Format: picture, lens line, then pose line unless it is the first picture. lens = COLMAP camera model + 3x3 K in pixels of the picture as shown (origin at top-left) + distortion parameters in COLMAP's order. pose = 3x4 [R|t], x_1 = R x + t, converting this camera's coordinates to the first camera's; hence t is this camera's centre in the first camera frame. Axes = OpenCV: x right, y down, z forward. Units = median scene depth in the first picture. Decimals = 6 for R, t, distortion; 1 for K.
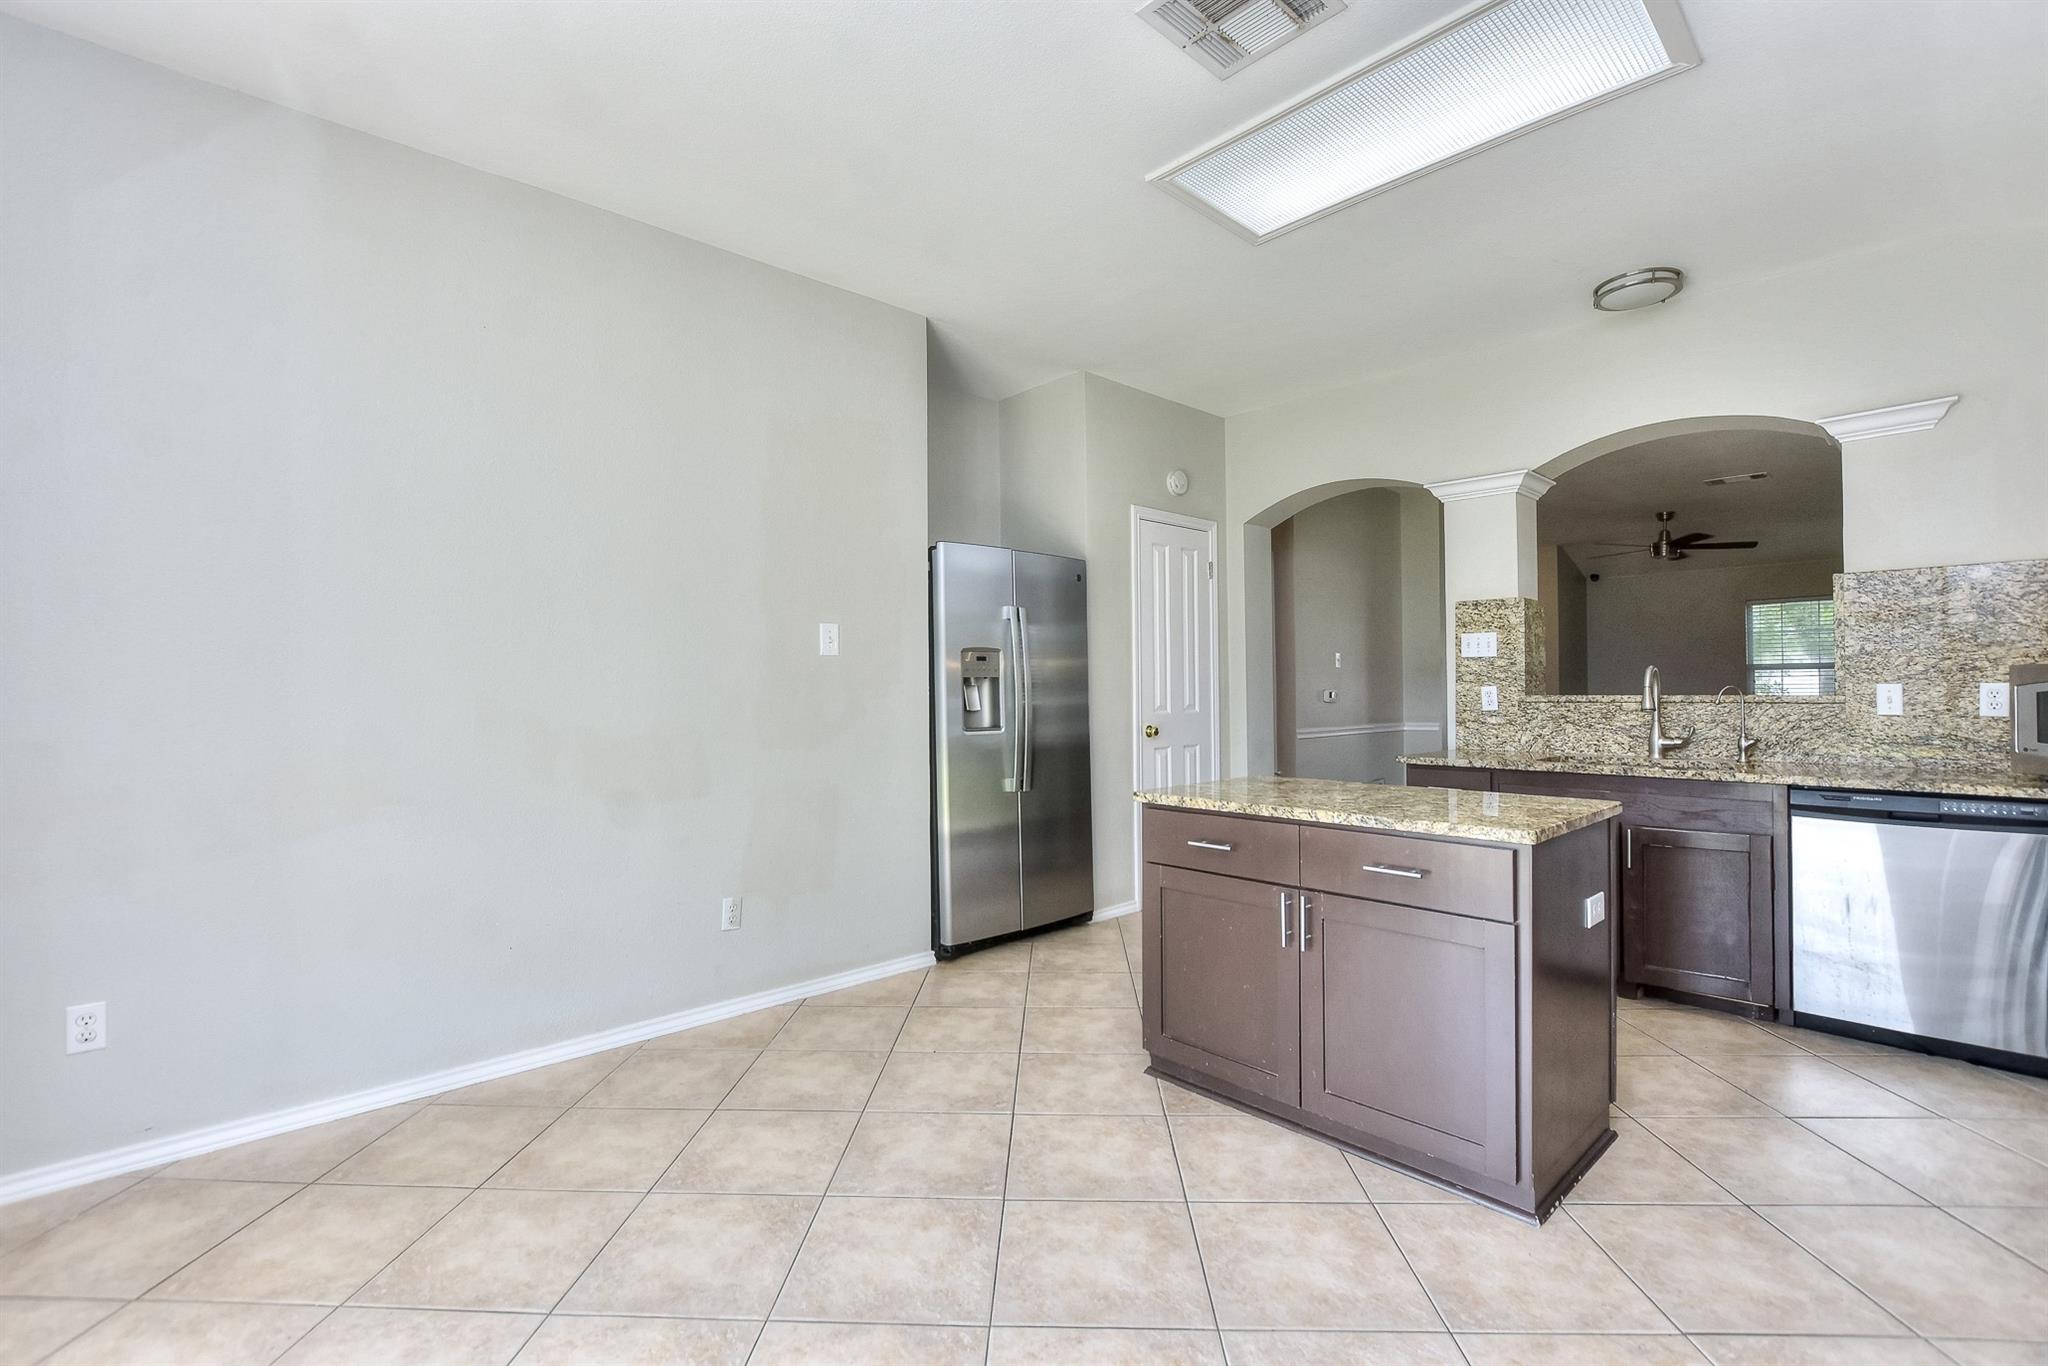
lens RADIAL K [[904.2, 0, 1026.0], [0, 904.2, 677.0], [0, 0, 1]] dist [-0.016466, -0.000092]
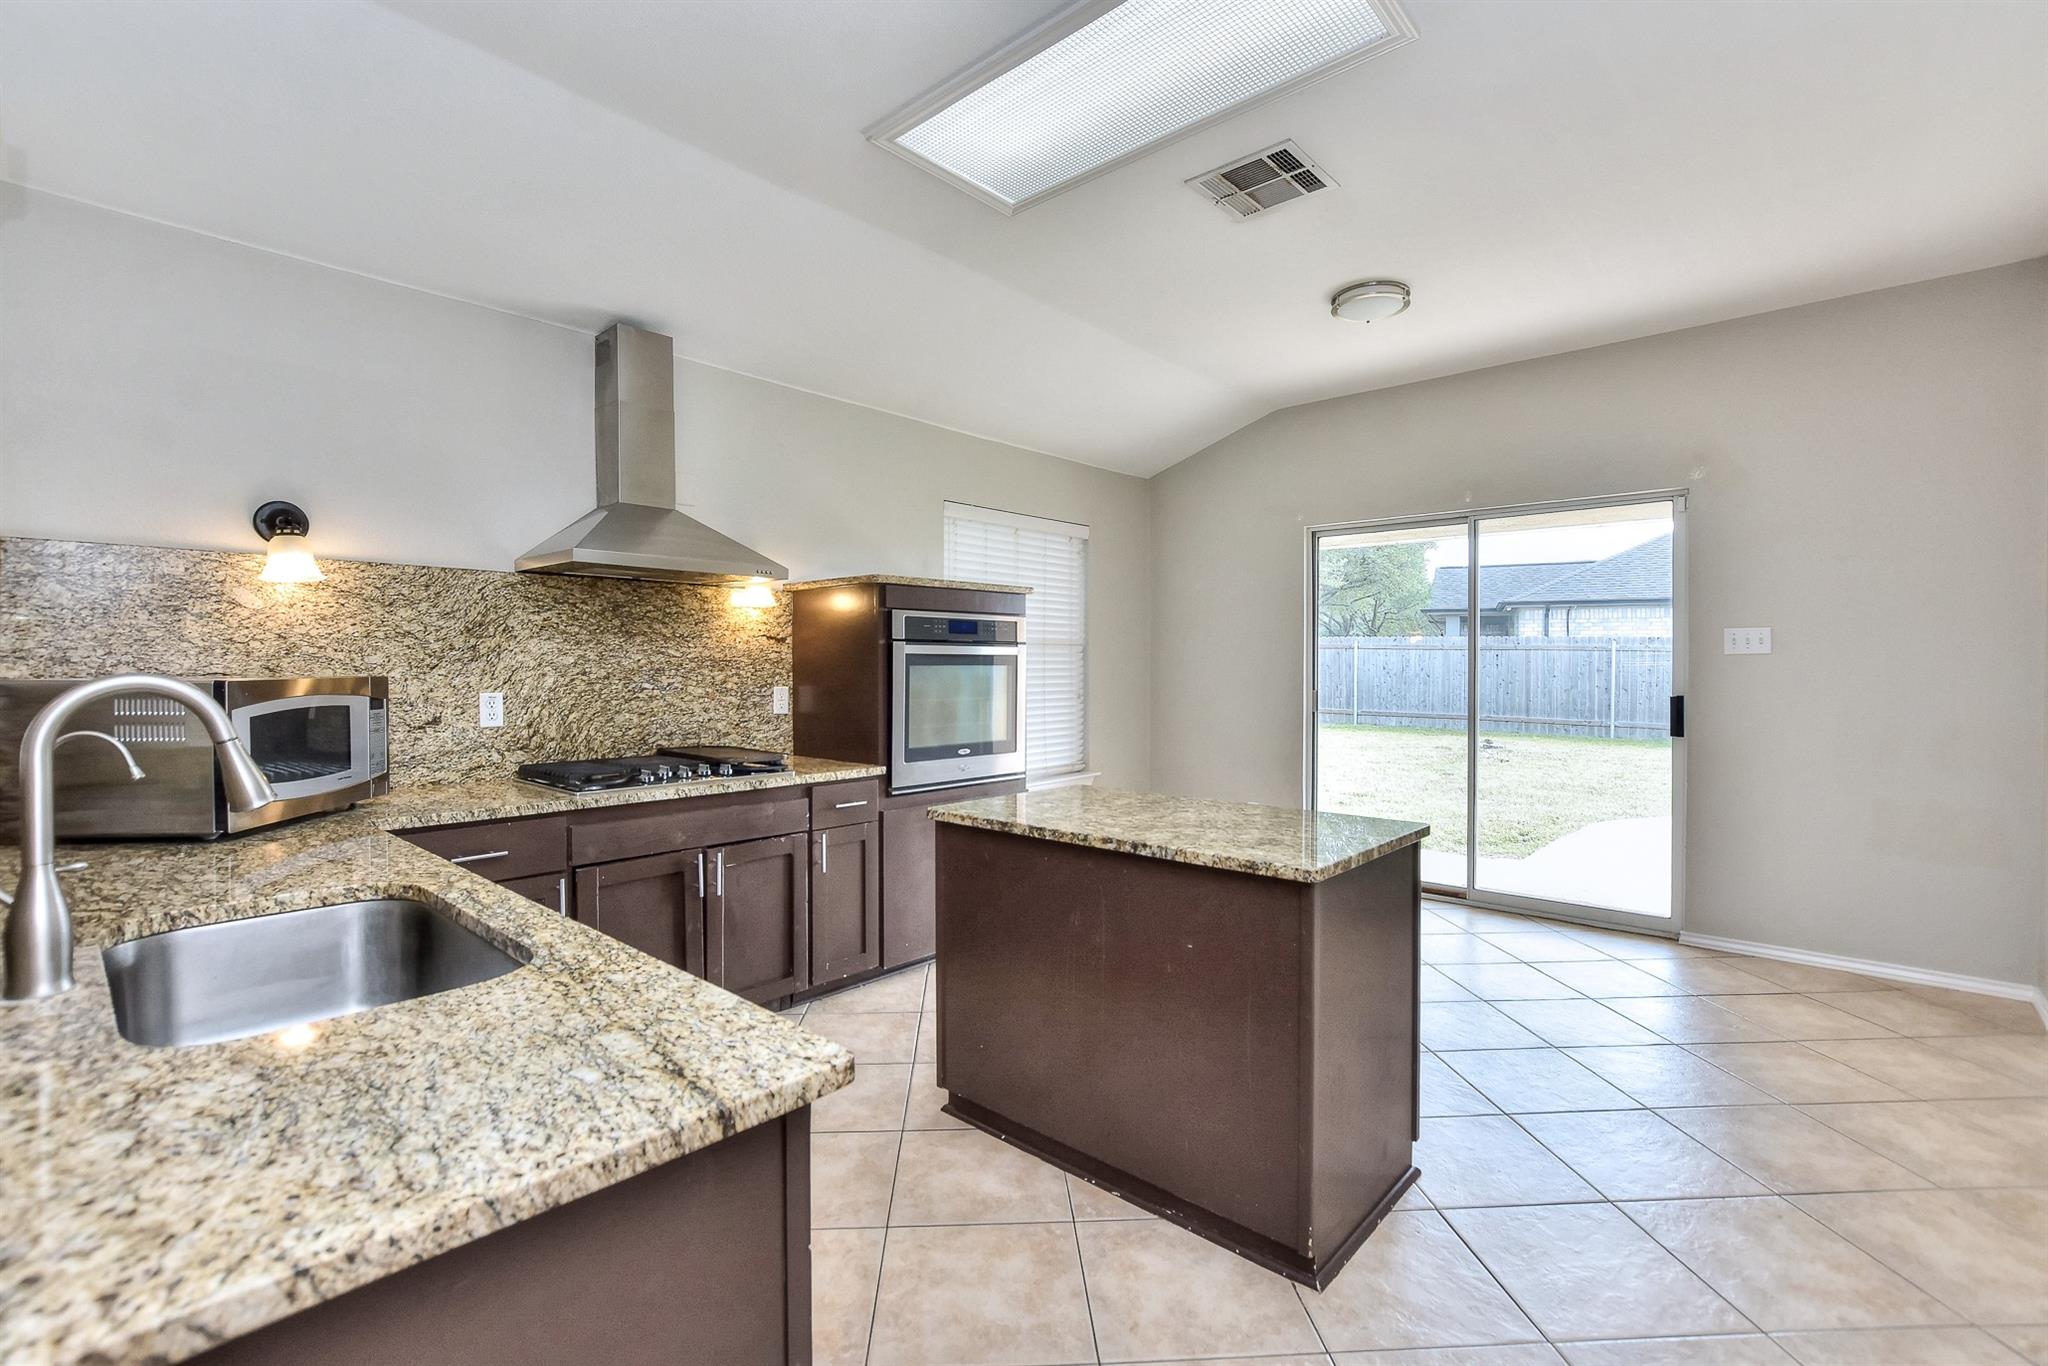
lens RADIAL K [[895.3, 0, 1015.2], [0, 895.3, 676.1], [0, 0, 1]] dist [-0.022133, 0.000488]
pose [[-0.996300, 0.008835, -0.085489, 0.411309], [0.008680, 0.999960, 0.002193, -0.009809], [0.085505, 0.001443, -0.996337, 1.292536]]
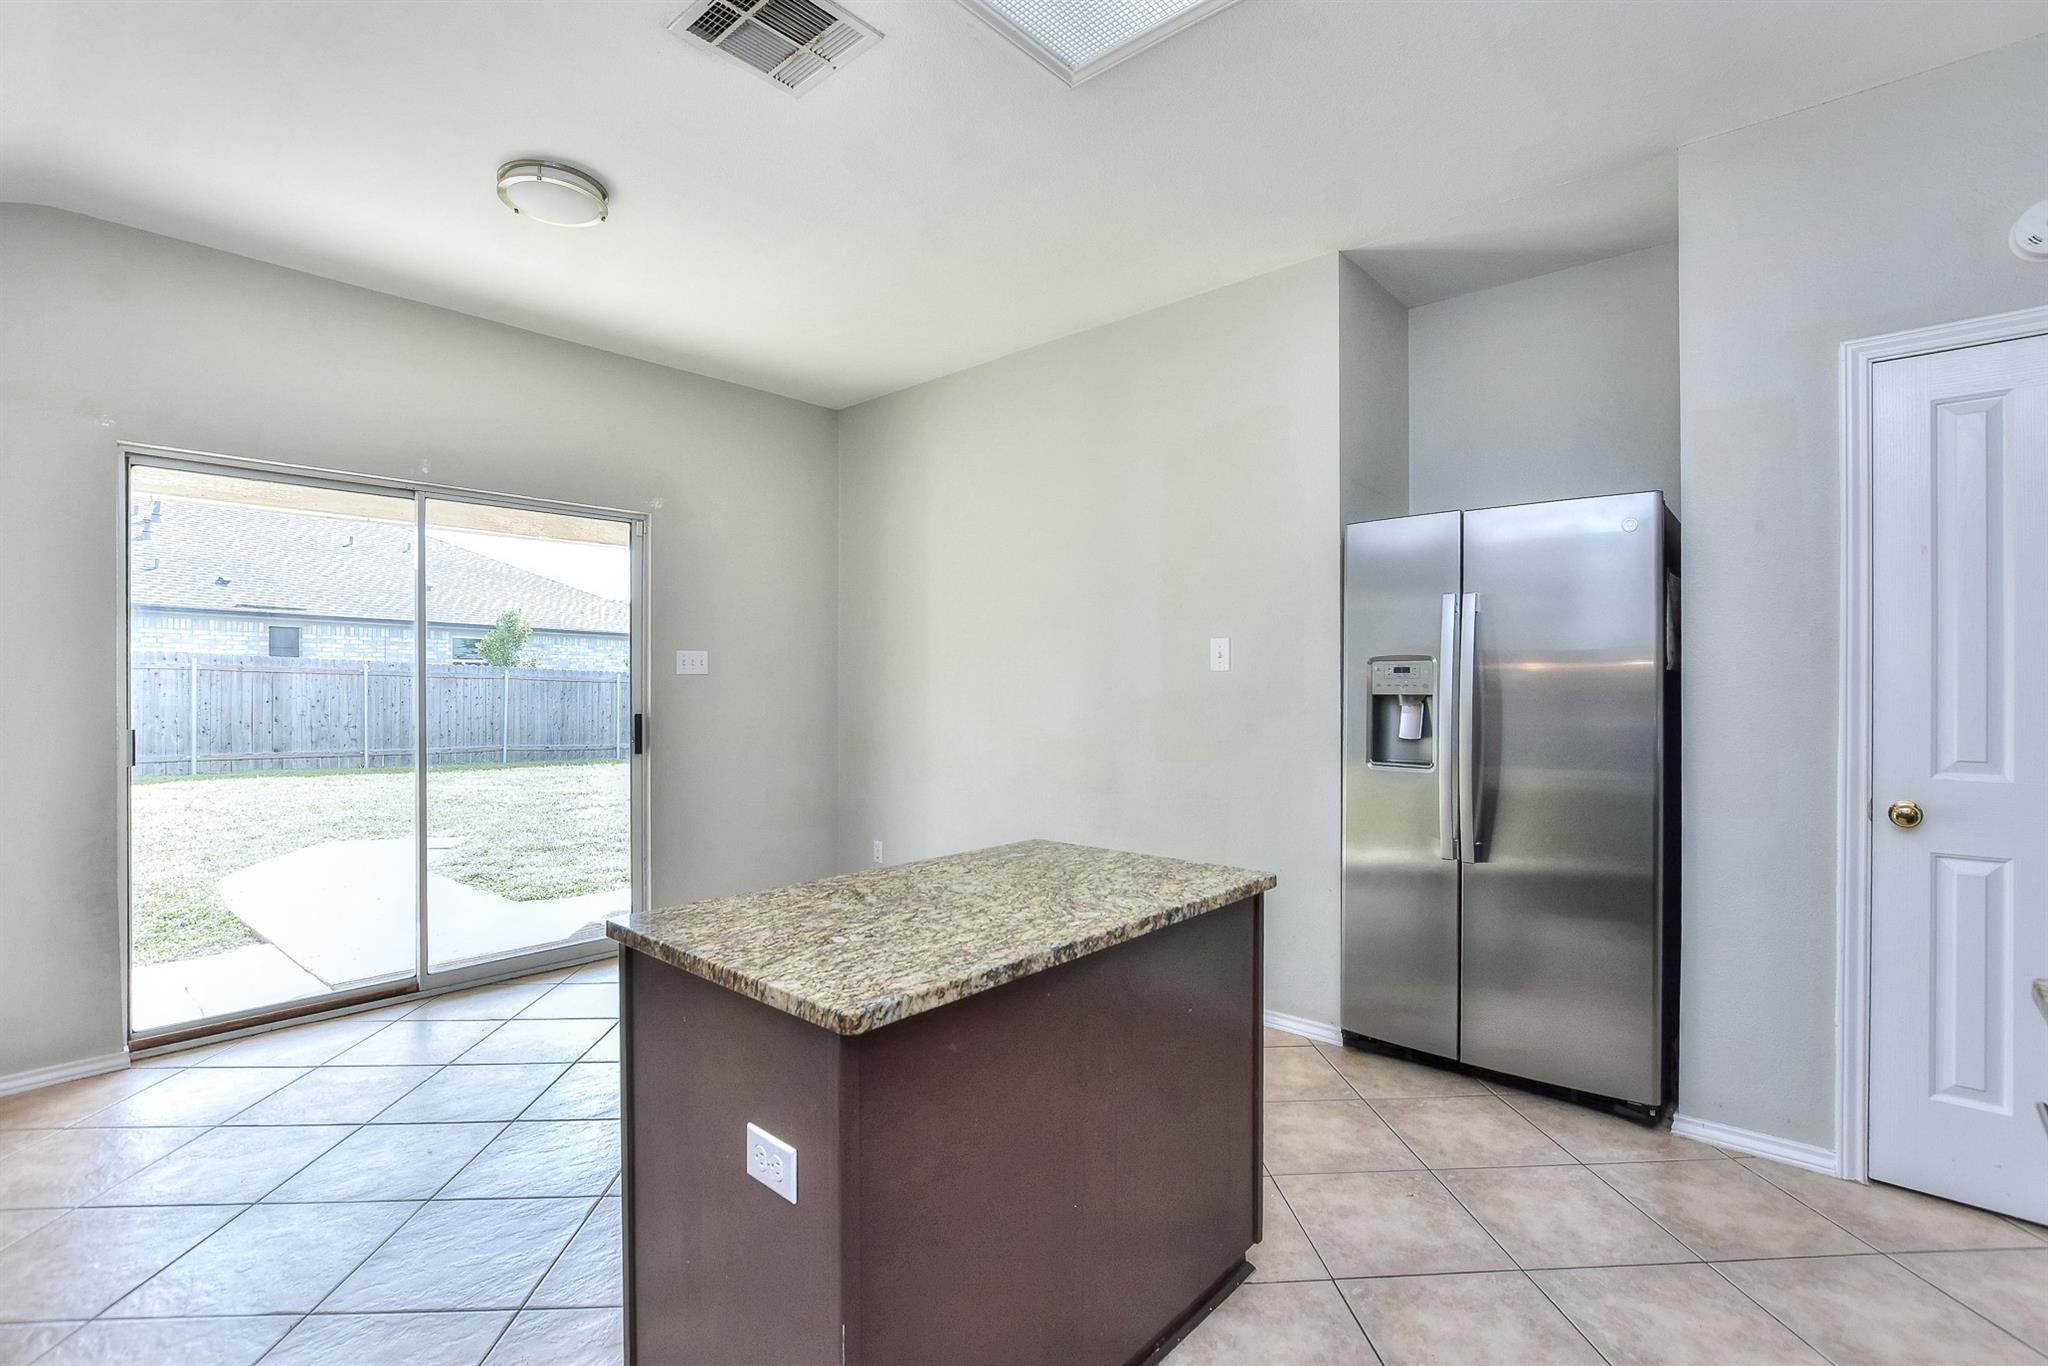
lens RADIAL K [[935.9, 0, 1030.5], [0, 935.9, 690.6], [0, 0, 1]] dist [-0.004414, -0.000203]
pose [[0.095178, 0.016244, -0.995328, 0.725839], [0.010710, 0.999792, 0.017341, -0.021297], [0.995403, -0.012310, 0.094984, 0.664001]]
